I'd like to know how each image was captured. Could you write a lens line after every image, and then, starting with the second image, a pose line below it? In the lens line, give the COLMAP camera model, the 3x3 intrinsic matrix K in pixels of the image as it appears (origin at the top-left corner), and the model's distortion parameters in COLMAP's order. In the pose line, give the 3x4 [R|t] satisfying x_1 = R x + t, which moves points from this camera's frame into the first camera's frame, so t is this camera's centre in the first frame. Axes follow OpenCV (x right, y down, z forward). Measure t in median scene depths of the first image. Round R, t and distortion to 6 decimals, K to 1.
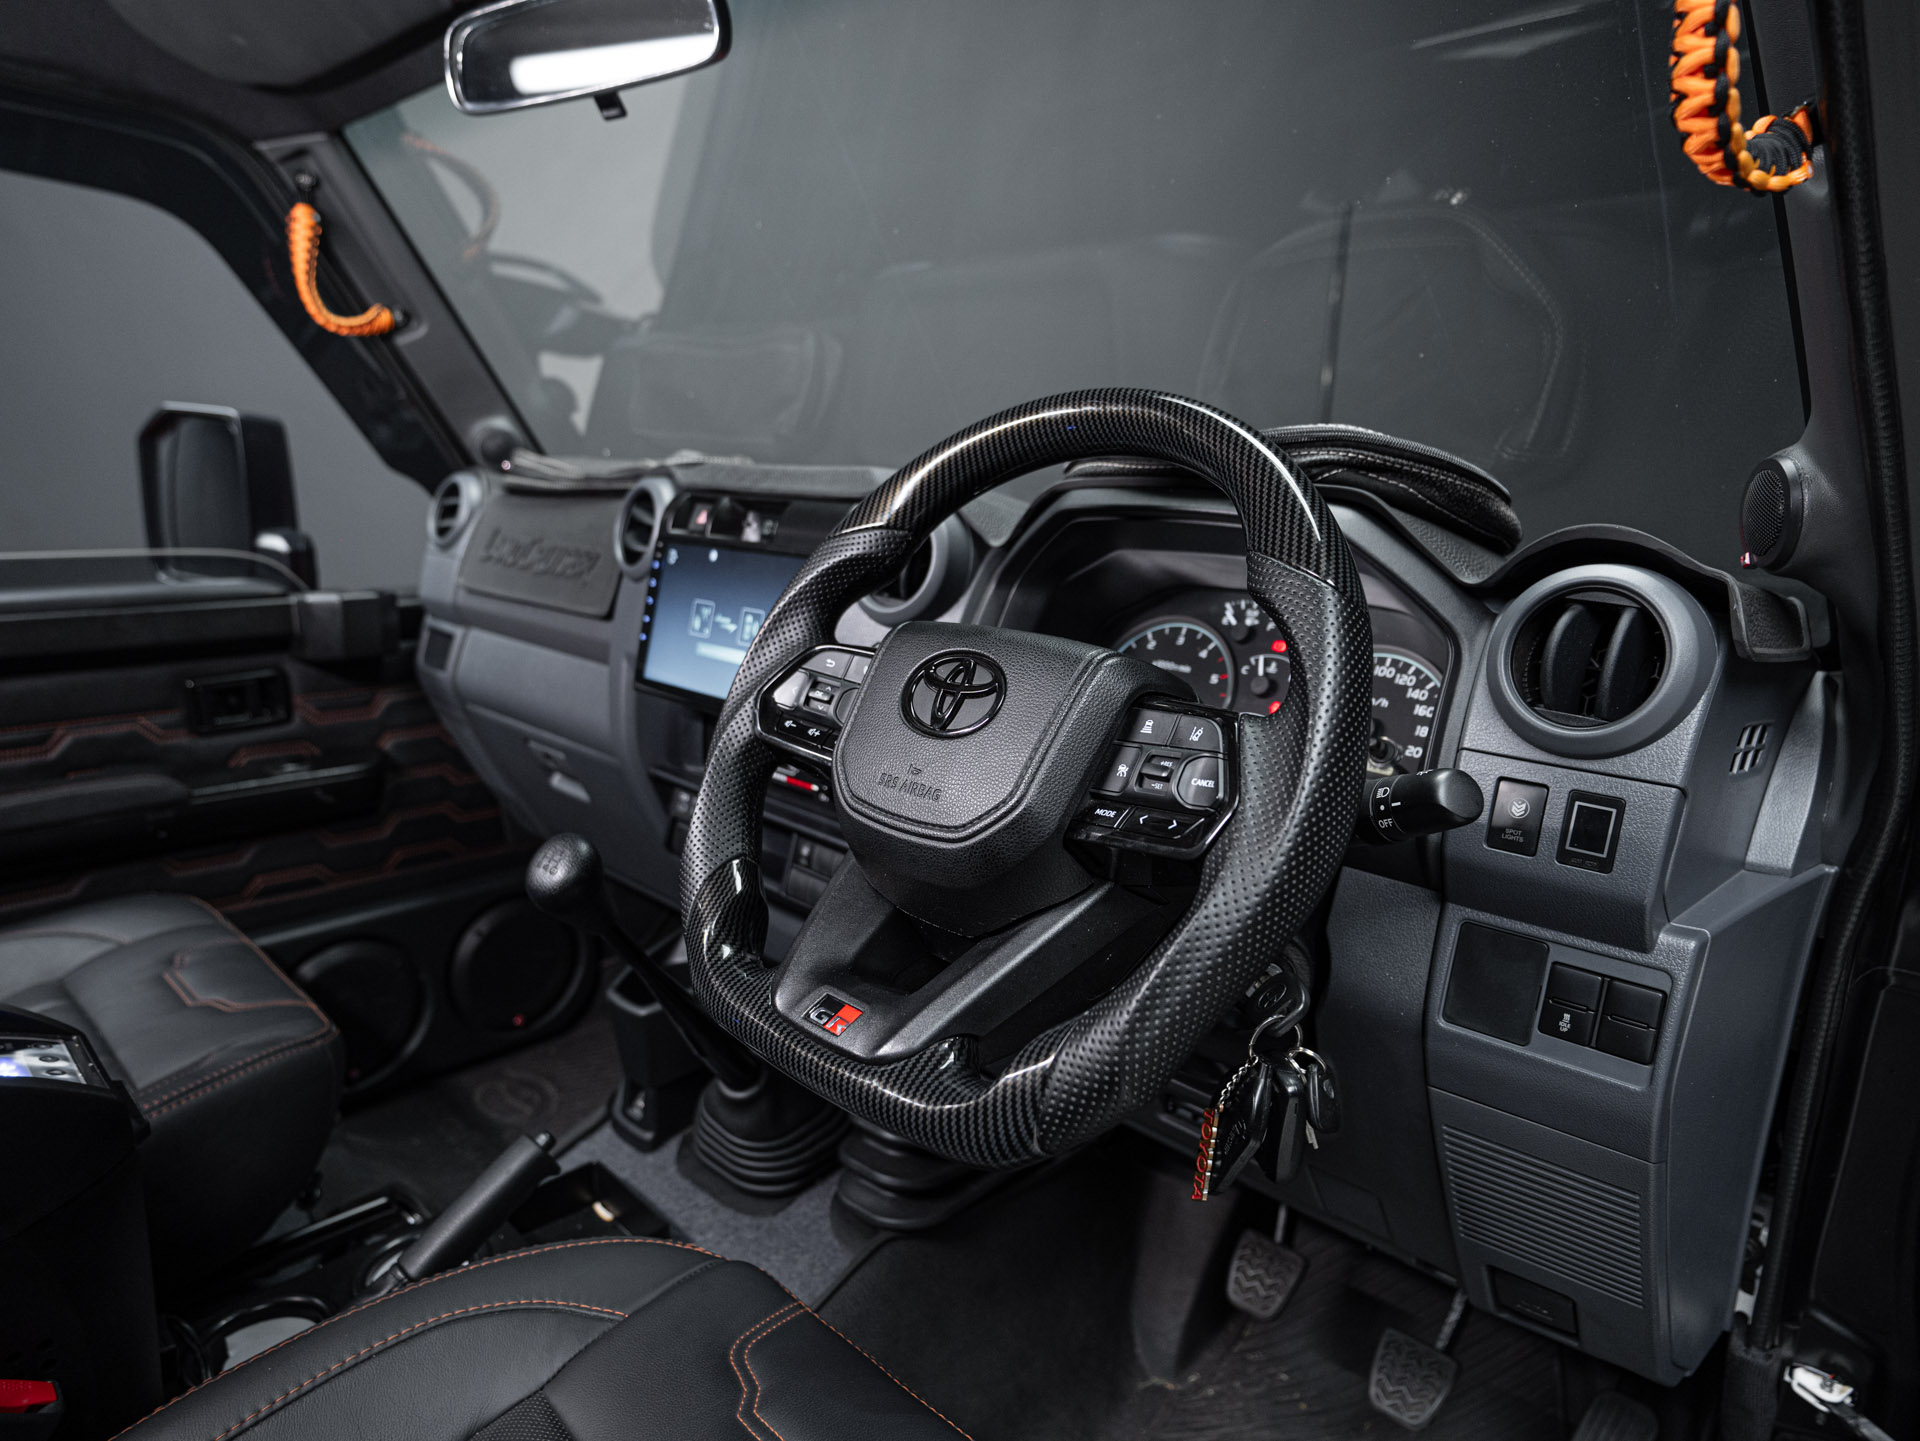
lens RADIAL K [[1233.6, 0, 956.4], [0, 1233.6, 714.3], [0, 0, 1]] dist [-0.067720, 0.061969]
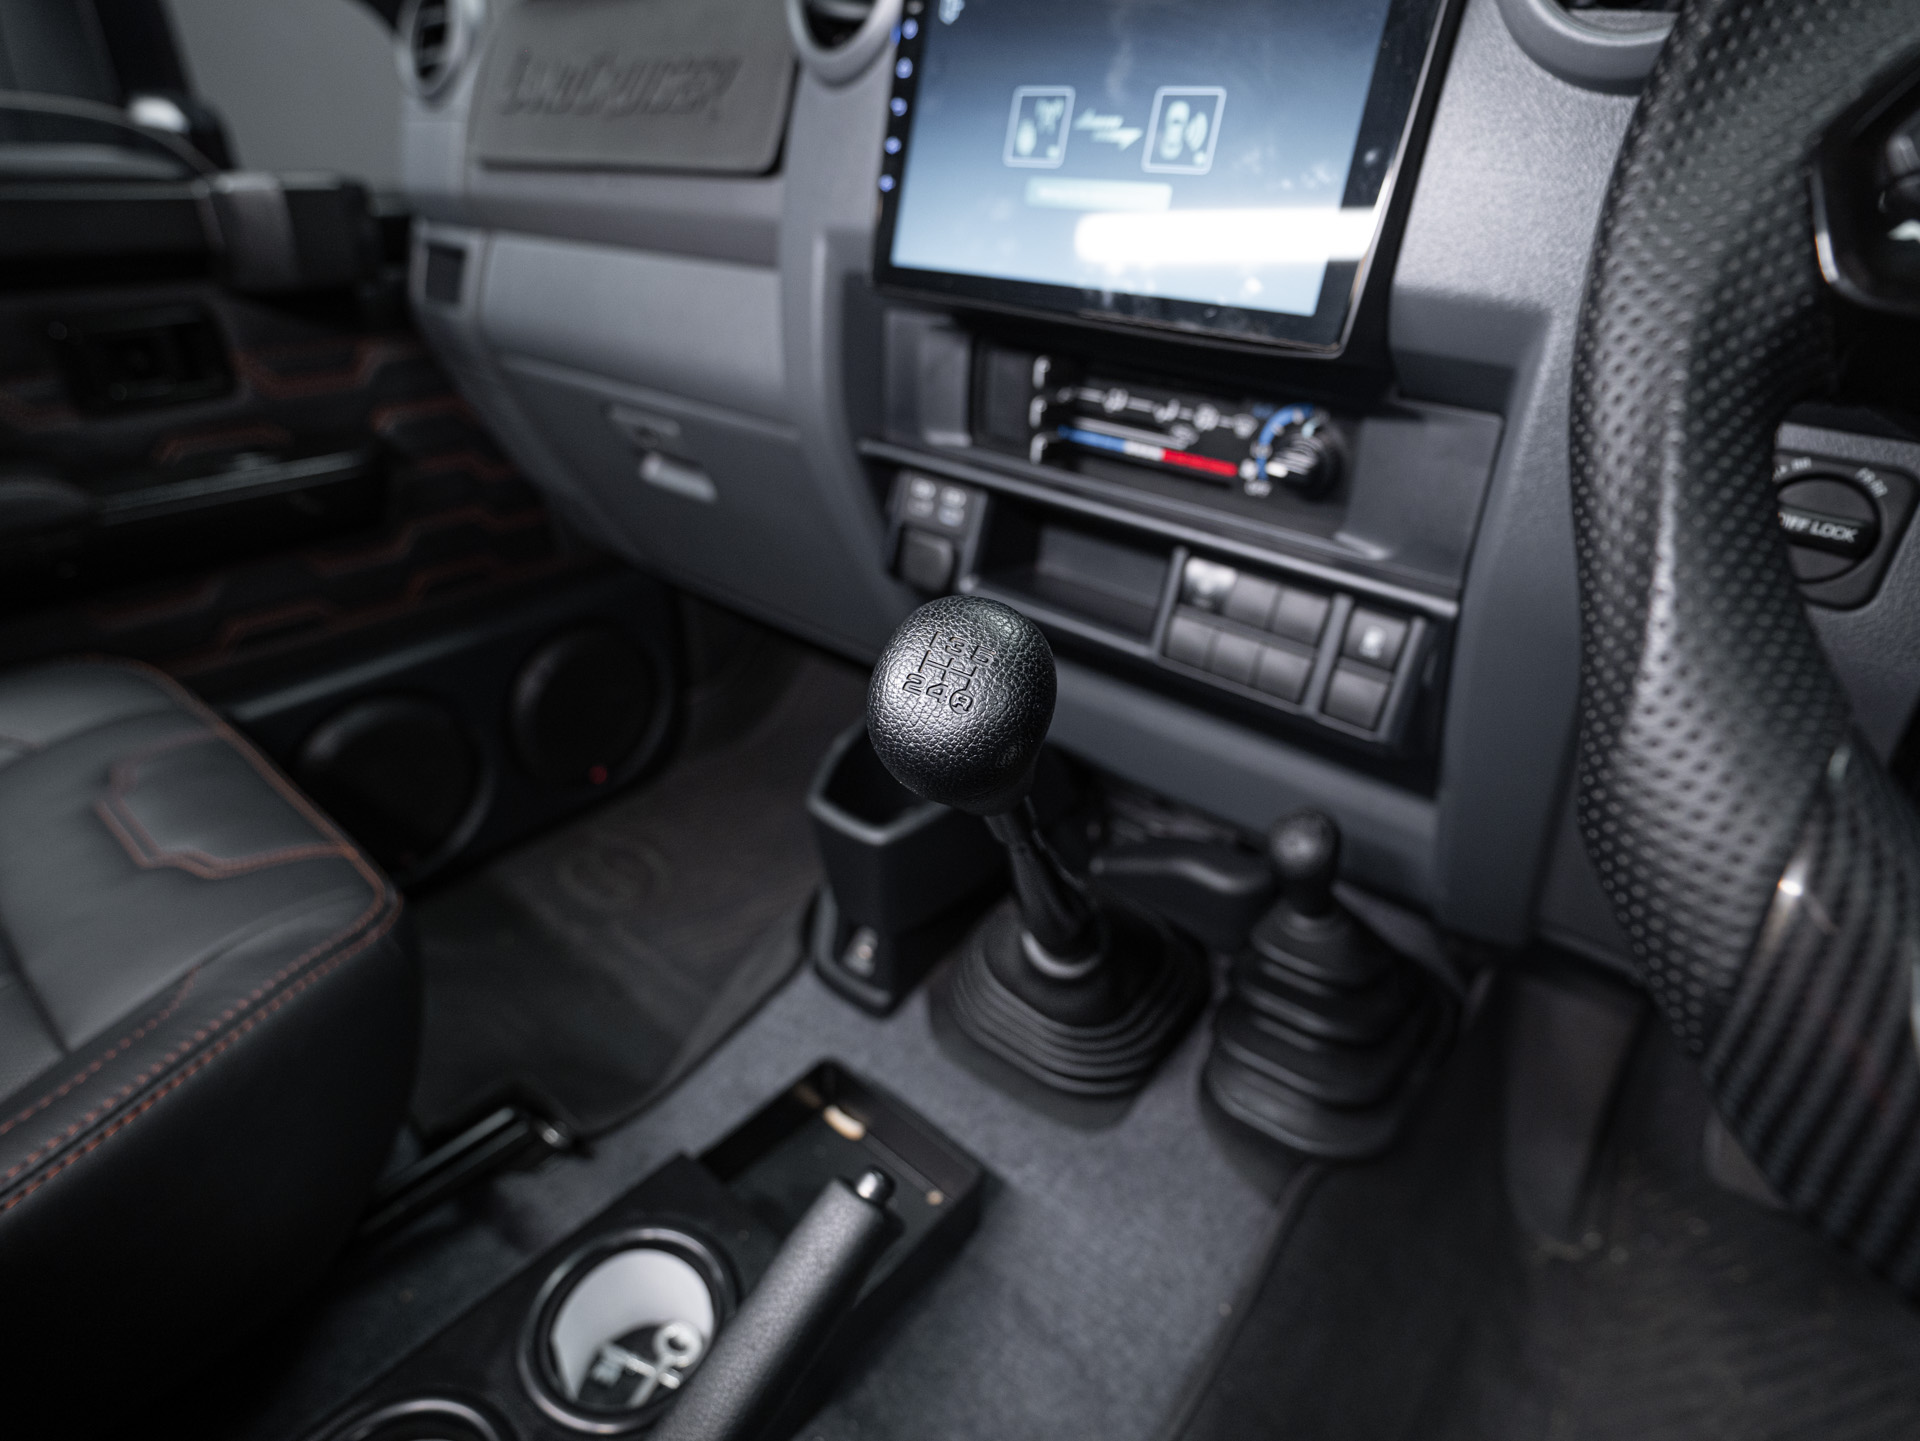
lens RADIAL K [[1086.9, 0, 958.5], [0, 1086.9, 727.9], [0, 0, 1]] dist [-0.068735, 0.036487]
pose [[0.997861, -0.032285, 0.056834, -0.222579], [0.014439, 0.956897, 0.290070, 0.023216], [-0.063749, -0.288629, 0.955316, 0.428305]]
